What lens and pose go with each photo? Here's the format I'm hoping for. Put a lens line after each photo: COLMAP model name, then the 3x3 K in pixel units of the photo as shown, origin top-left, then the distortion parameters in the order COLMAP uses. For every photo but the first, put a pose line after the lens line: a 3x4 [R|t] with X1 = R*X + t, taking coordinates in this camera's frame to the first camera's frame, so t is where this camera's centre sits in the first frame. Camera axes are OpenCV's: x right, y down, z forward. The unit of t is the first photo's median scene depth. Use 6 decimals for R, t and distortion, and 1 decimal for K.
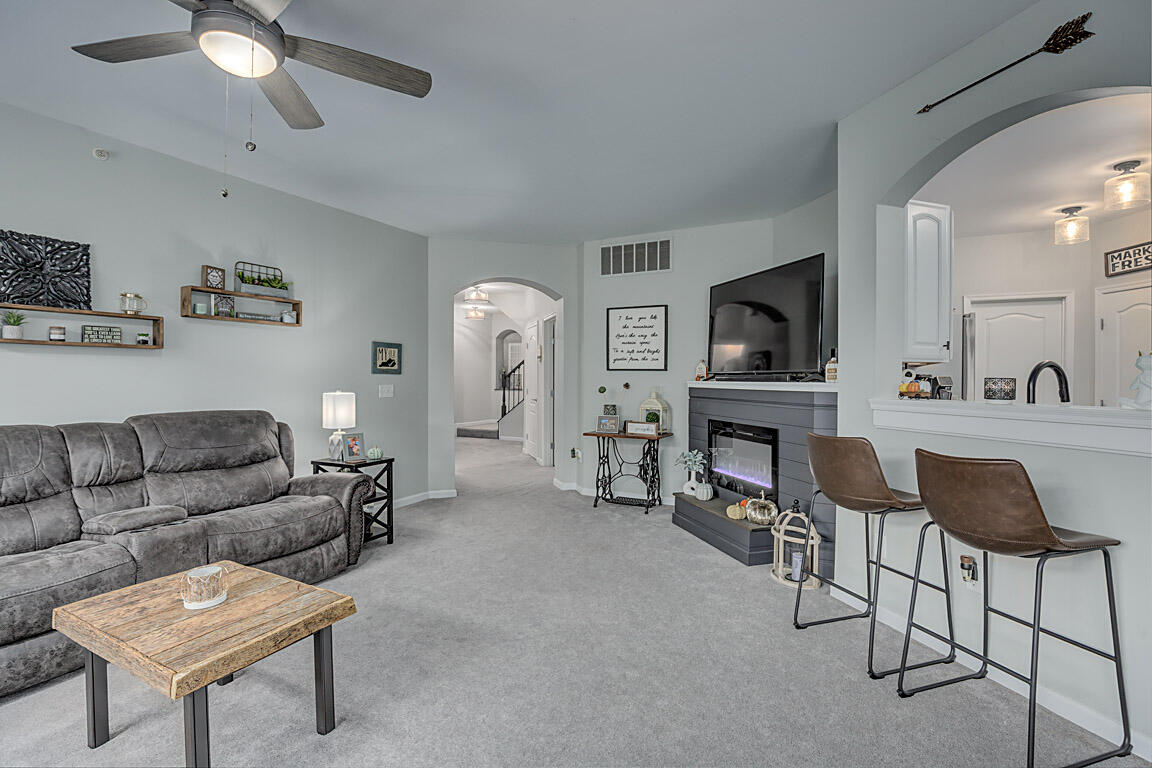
lens RADIAL K [[529.1, 0, 579.9], [0, 529.1, 382.1], [0, 0, 1]] dist [-0.023012, 0.000167]
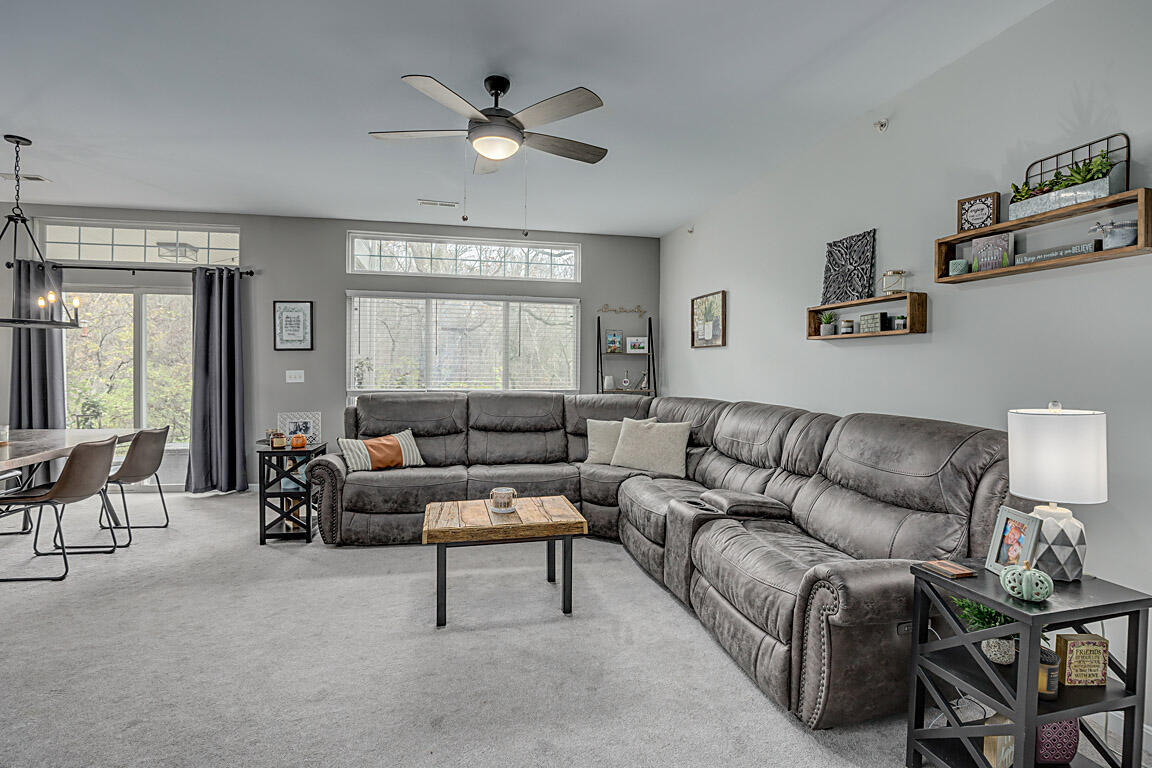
lens RADIAL K [[550.8, 0, 578.2], [0, 550.8, 374.1], [0, 0, 1]] dist [-0.024551, -0.000602]
pose [[-0.753776, -0.002388, -0.657127, 0.099416], [-0.019355, 0.999640, 0.018568, -0.008456], [0.656847, 0.026715, -0.753551, 1.271712]]
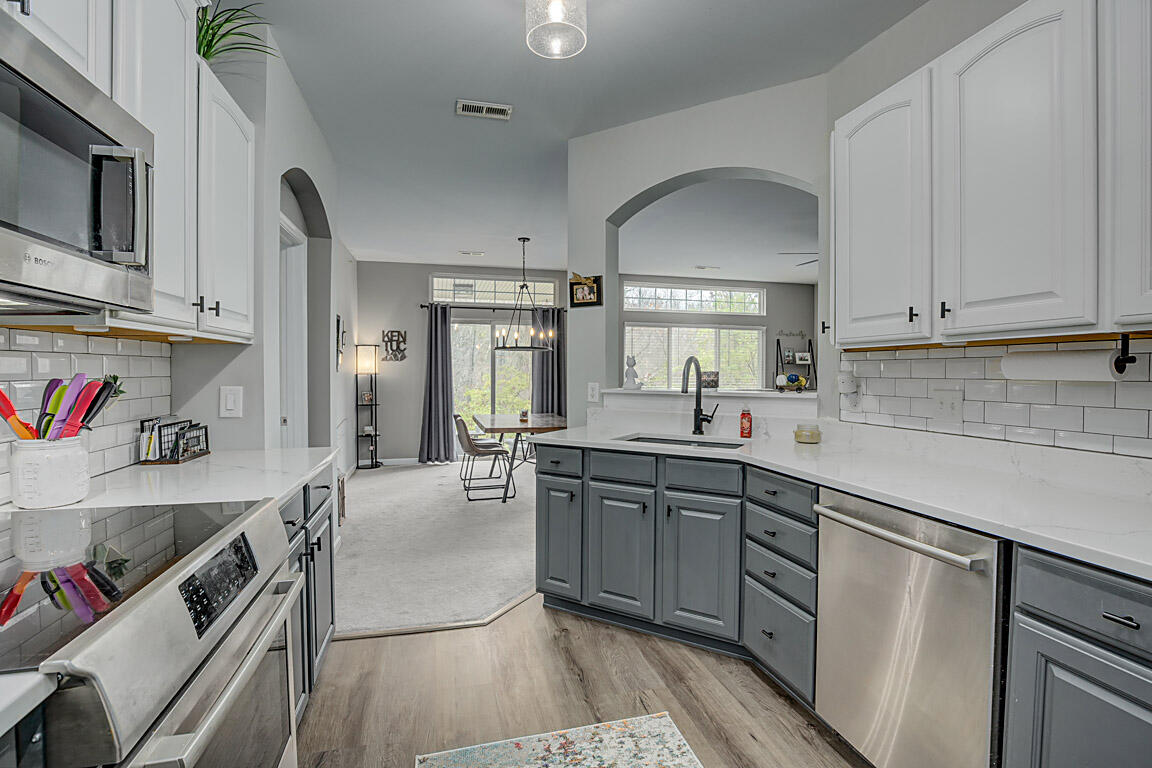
lens RADIAL K [[529.1, 0, 583.5], [0, 529.1, 378.1], [0, 0, 1]] dist [-0.023012, 0.000167]
pose [[-0.718045, 0.003792, -0.695987, 1.281915], [-0.013113, 0.999734, 0.018976, -0.012260], [0.695873, 0.022752, -0.717804, 1.119221]]
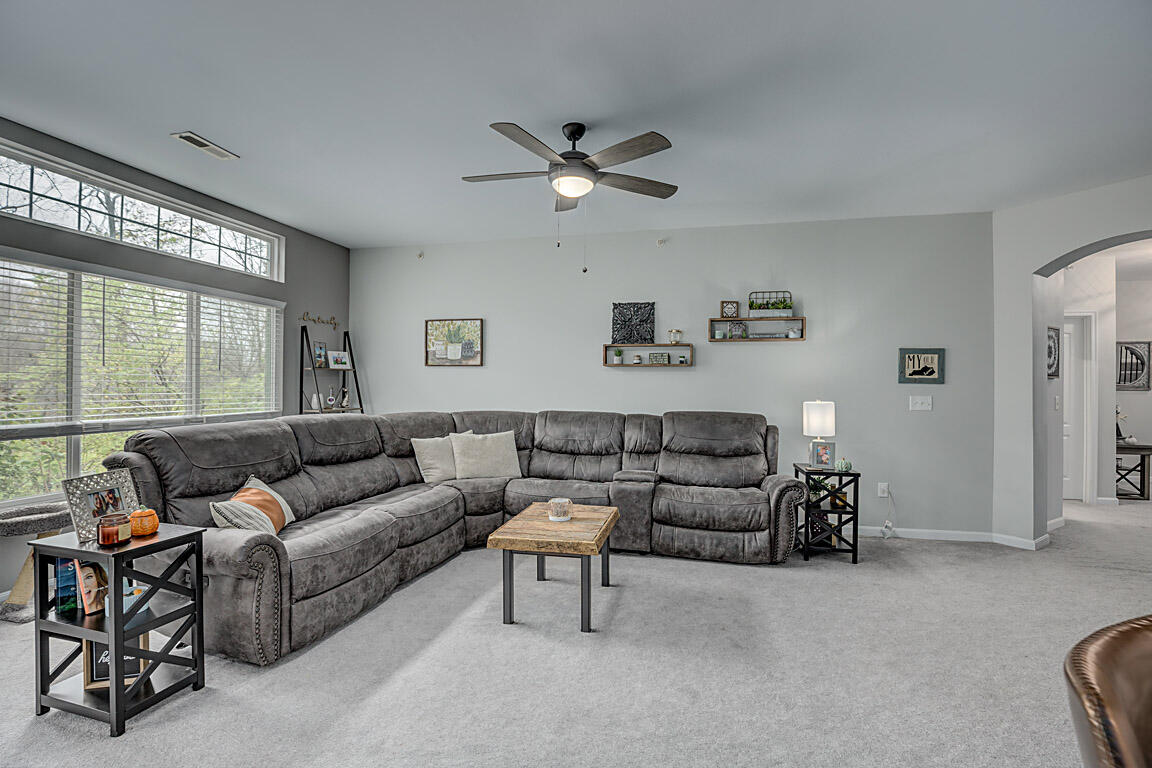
lens RADIAL K [[529.1, 0, 578.6], [0, 529.1, 385.7], [0, 0, 1]] dist [-0.023012, 0.000167]
pose [[0.254714, -0.002030, -0.967014, 0.501707], [-0.015507, 0.999861, -0.006183, 0.003274], [0.966892, 0.016570, 0.254647, 0.333930]]
